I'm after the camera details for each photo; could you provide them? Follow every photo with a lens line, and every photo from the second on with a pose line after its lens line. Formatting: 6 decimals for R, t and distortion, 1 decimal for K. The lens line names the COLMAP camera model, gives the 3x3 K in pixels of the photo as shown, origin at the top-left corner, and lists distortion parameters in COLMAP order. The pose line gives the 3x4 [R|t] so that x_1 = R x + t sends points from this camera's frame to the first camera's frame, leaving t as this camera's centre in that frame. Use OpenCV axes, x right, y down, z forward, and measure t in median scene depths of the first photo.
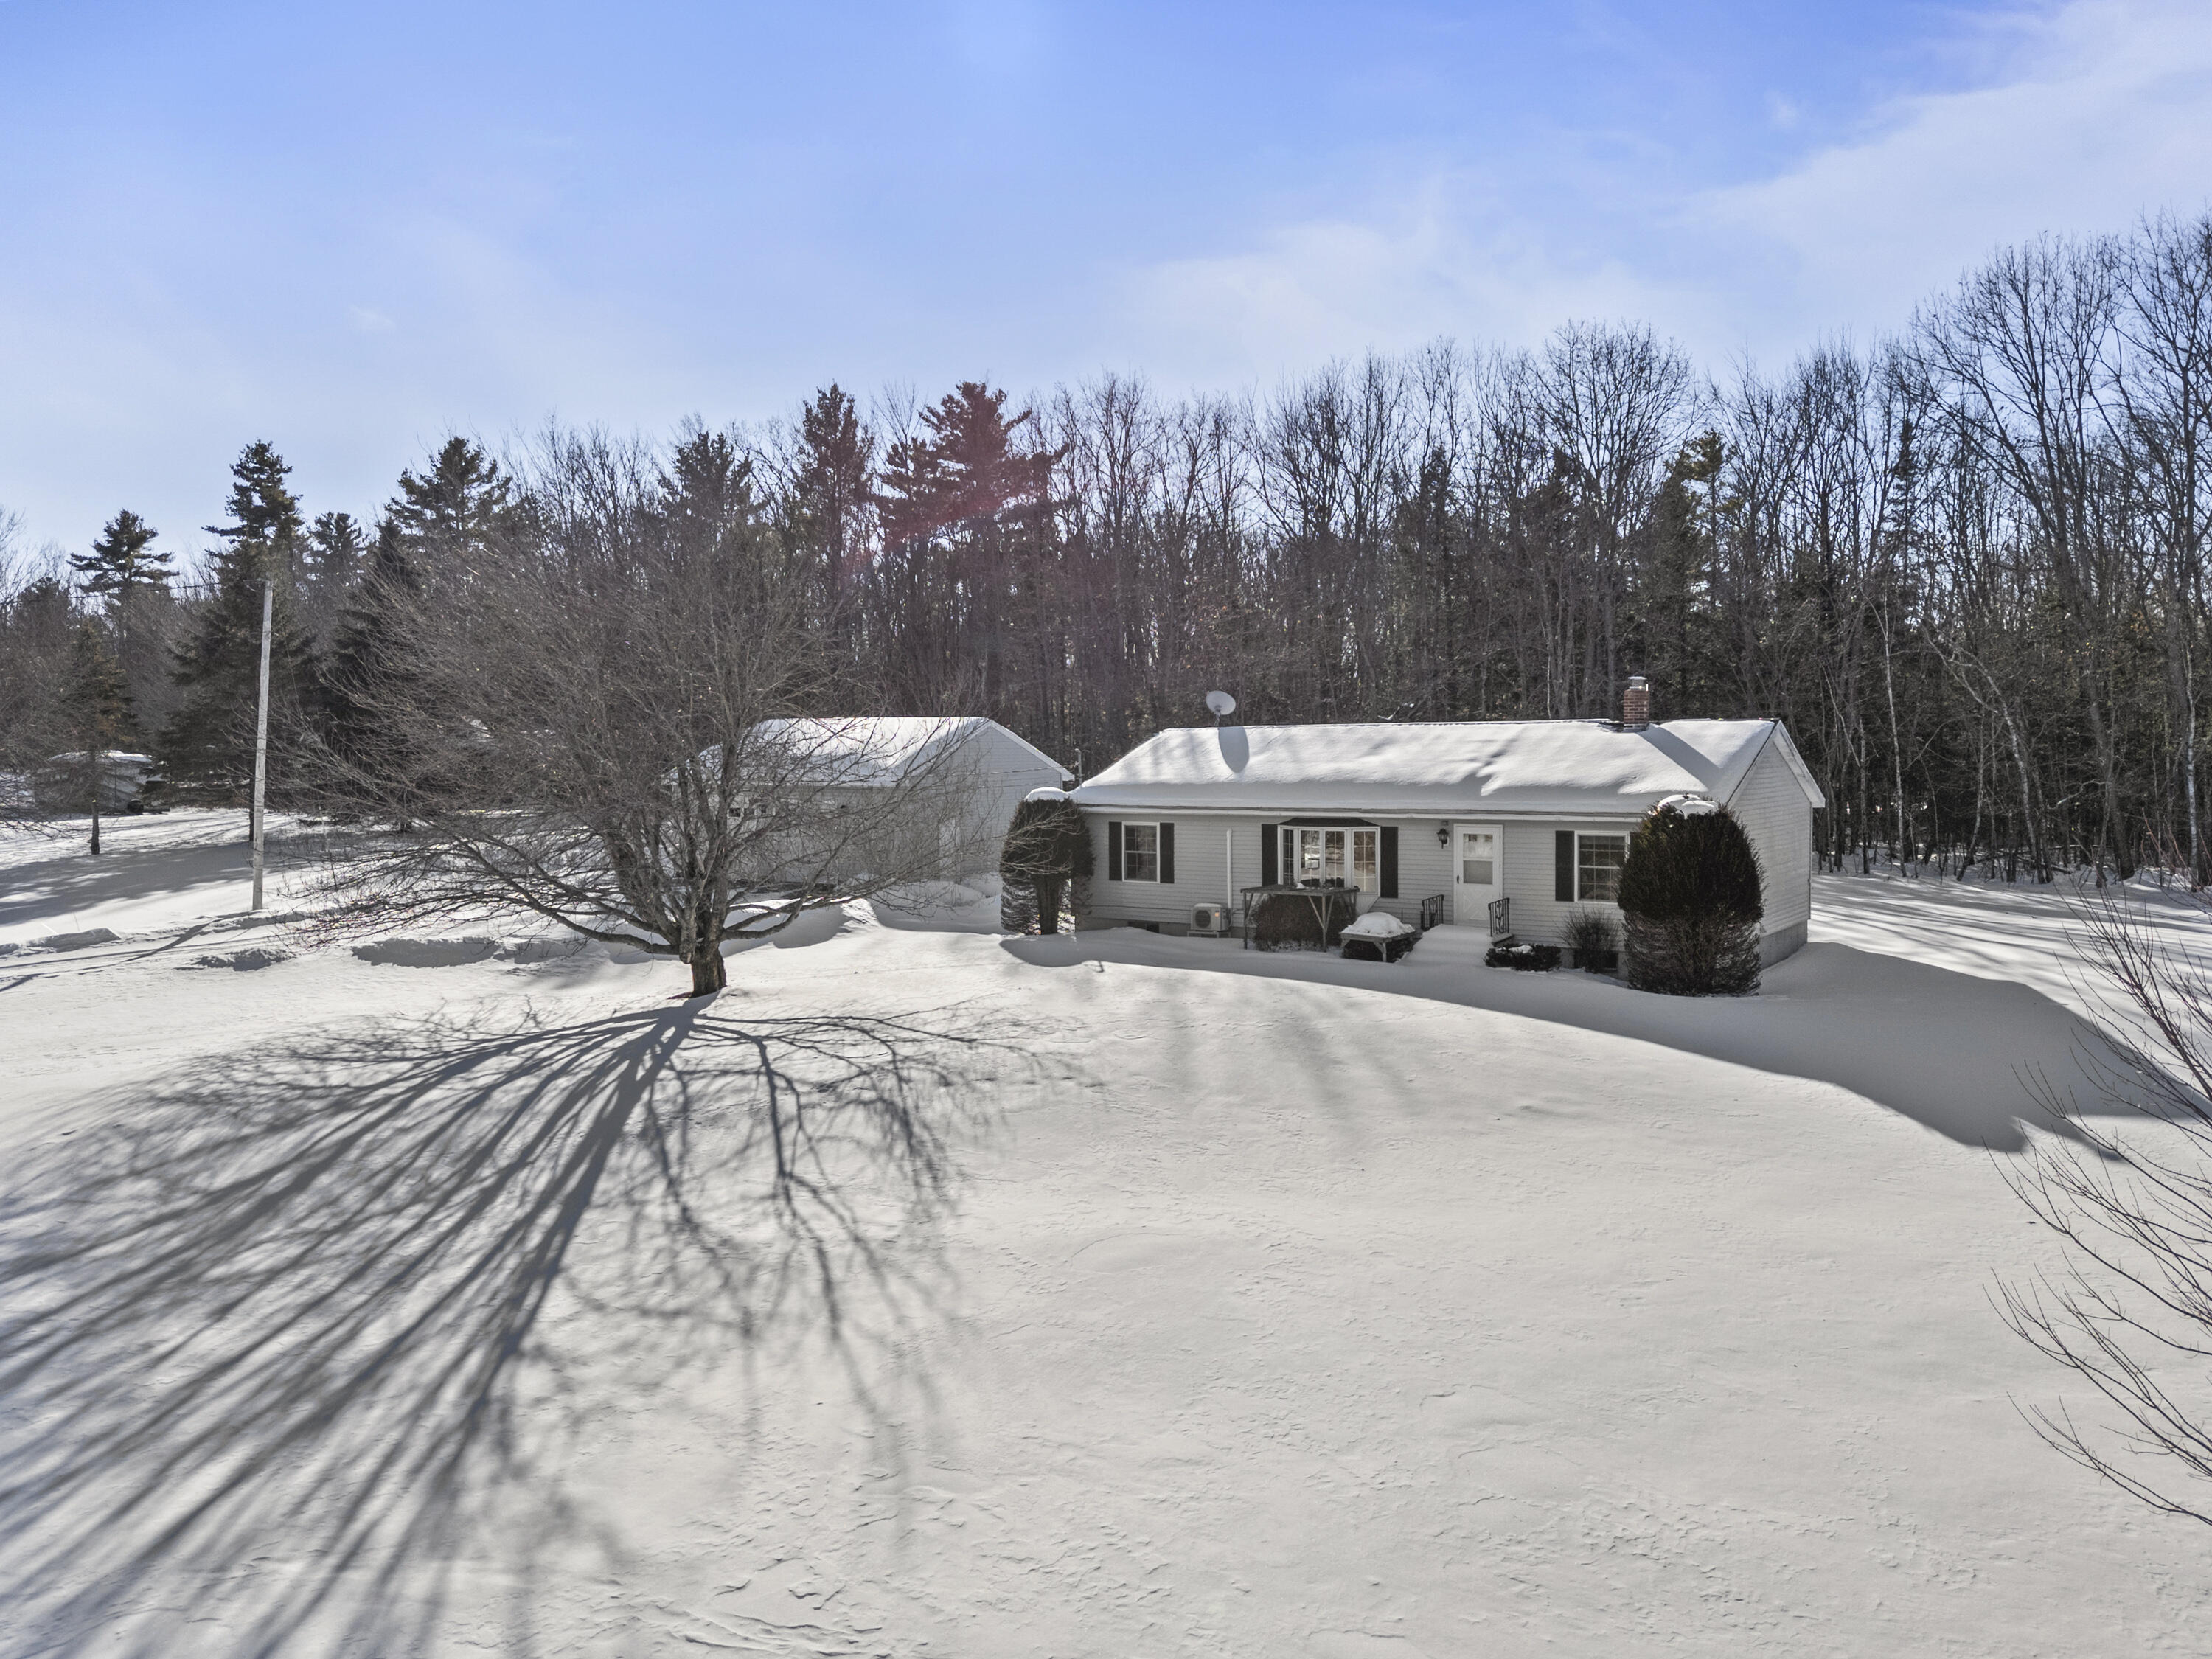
lens RADIAL K [[1677.2, 0, 1107.0], [0, 1677.2, 825.7], [0, 0, 1]] dist [0.078500, -0.015285]
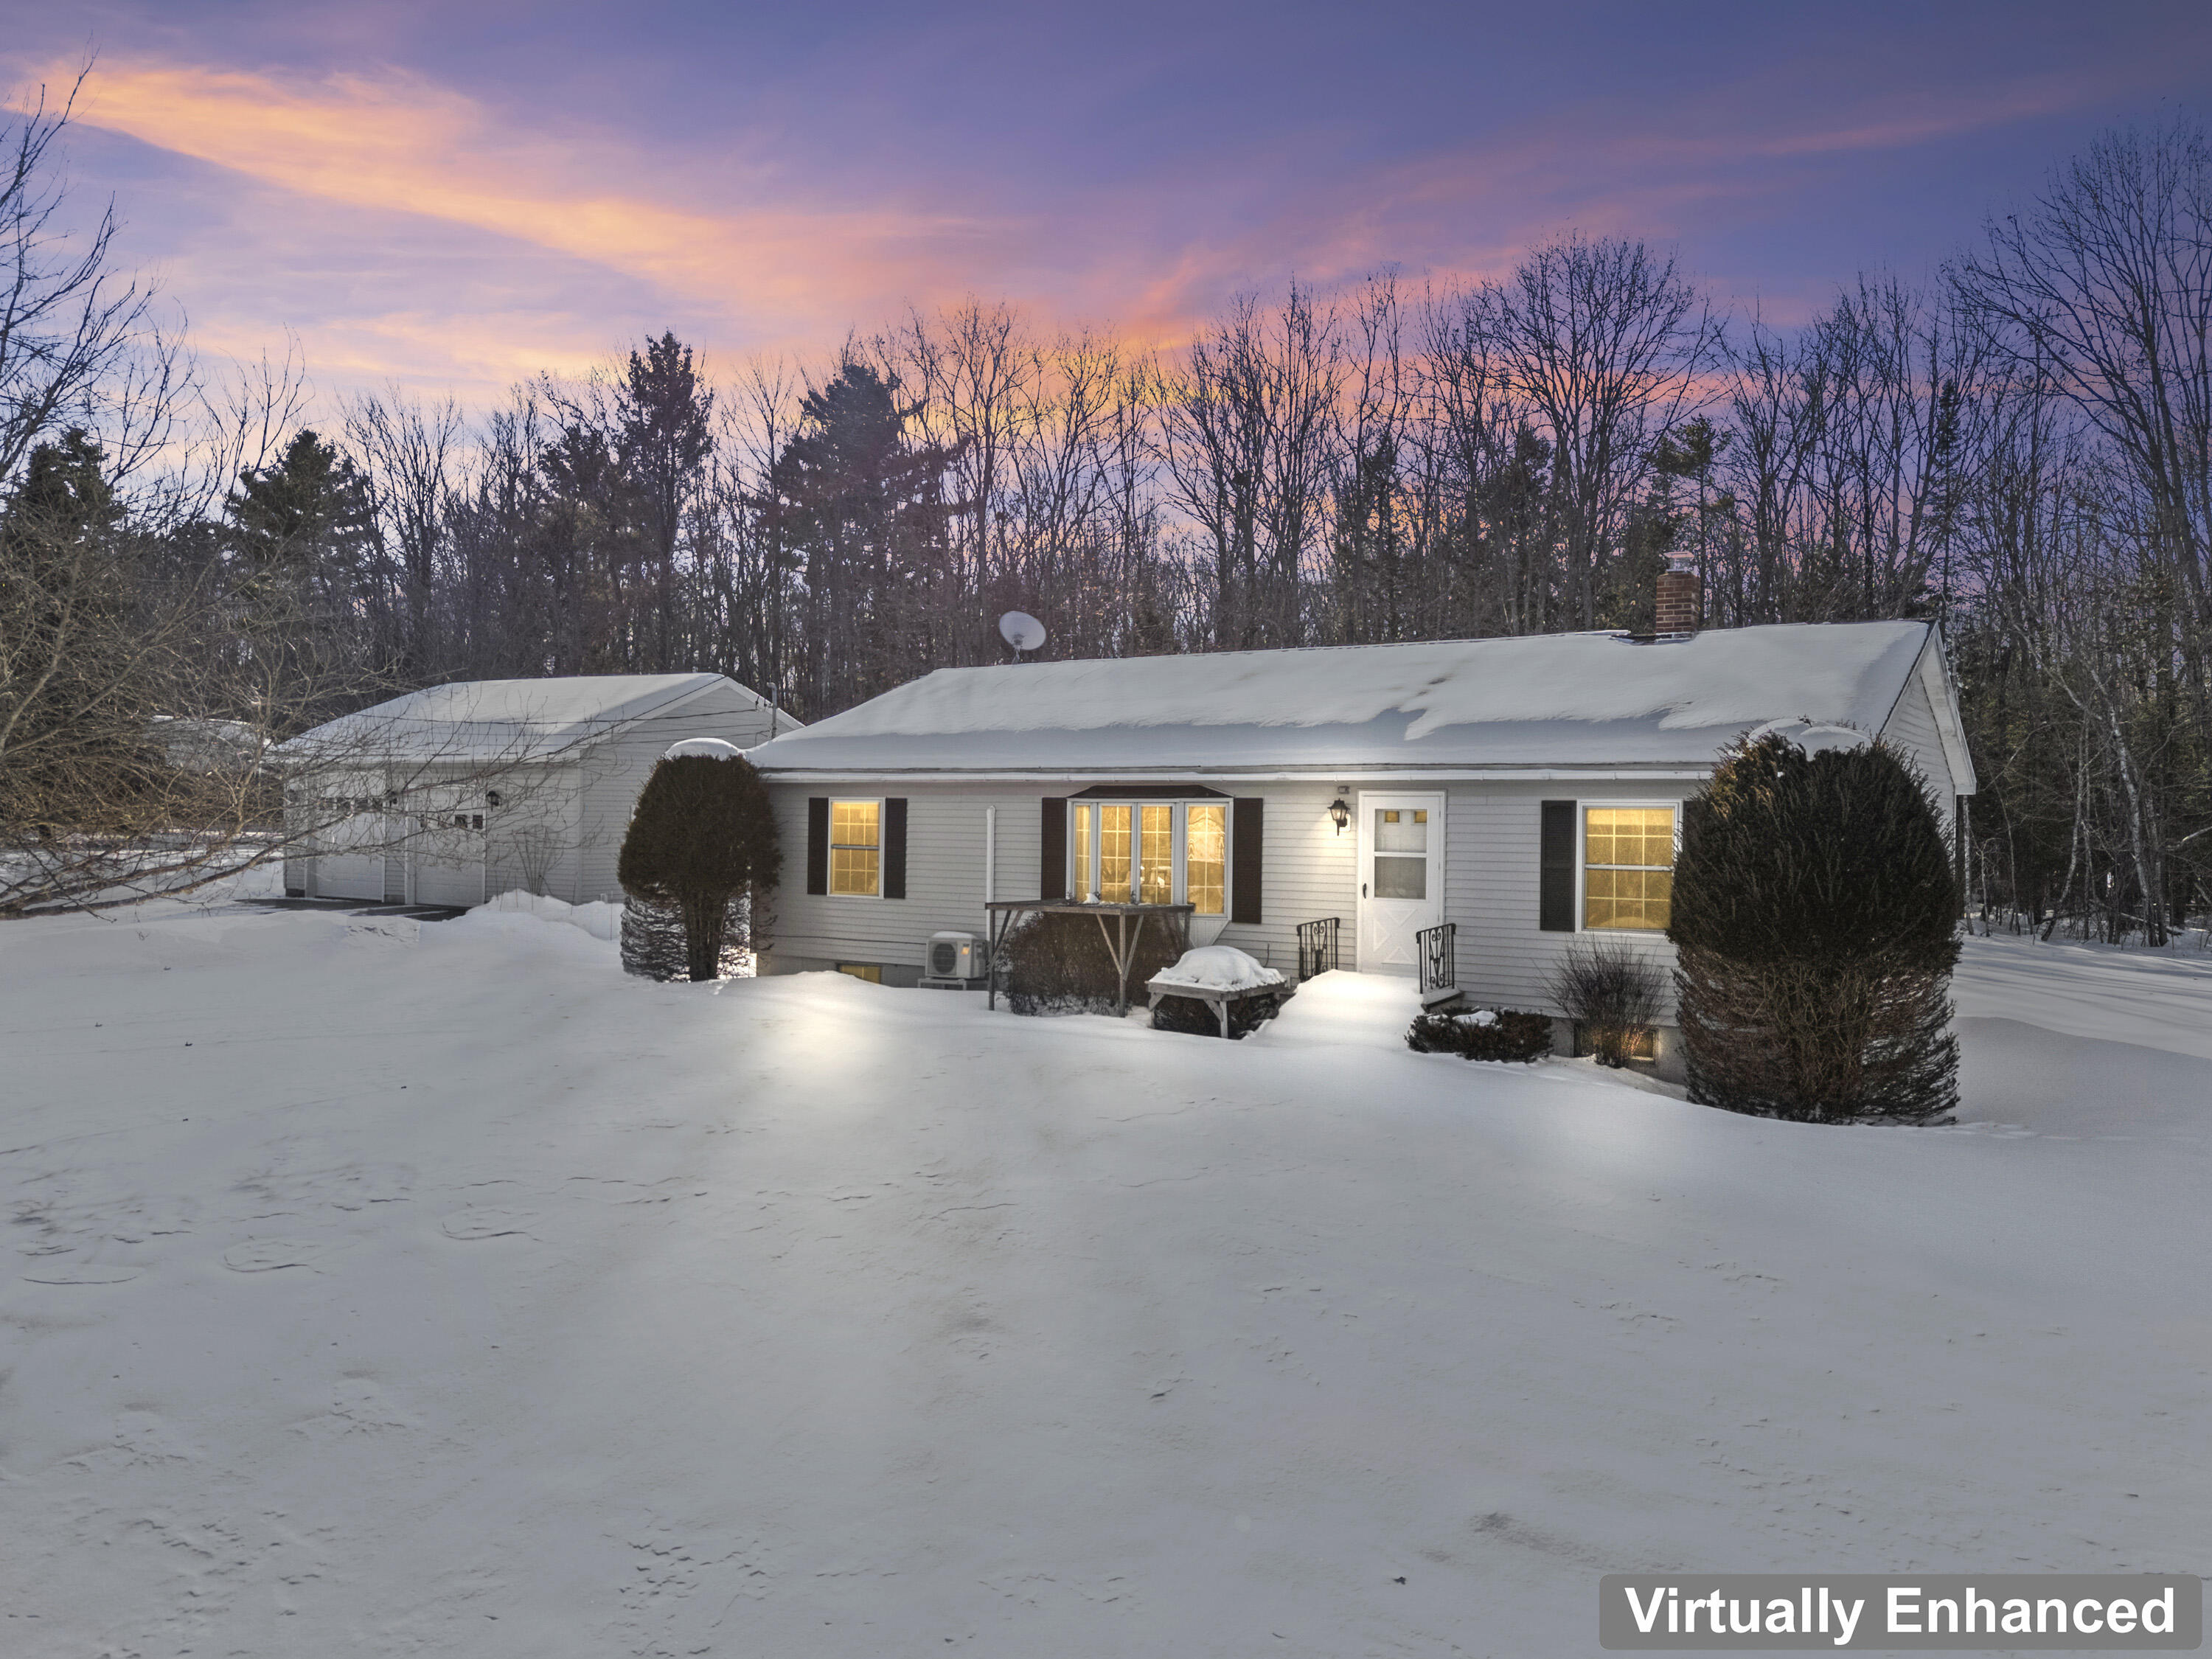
lens RADIAL K [[1677.2, 0, 1102.7], [0, 1677.2, 831.8], [0, 0, 1]] dist [0.078500, -0.015285]
pose [[0.999467, 0.021298, 0.024737, 0.103868], [-0.020431, 0.999186, -0.034775, 0.032456], [-0.025458, 0.034251, 0.999089, 0.430332]]
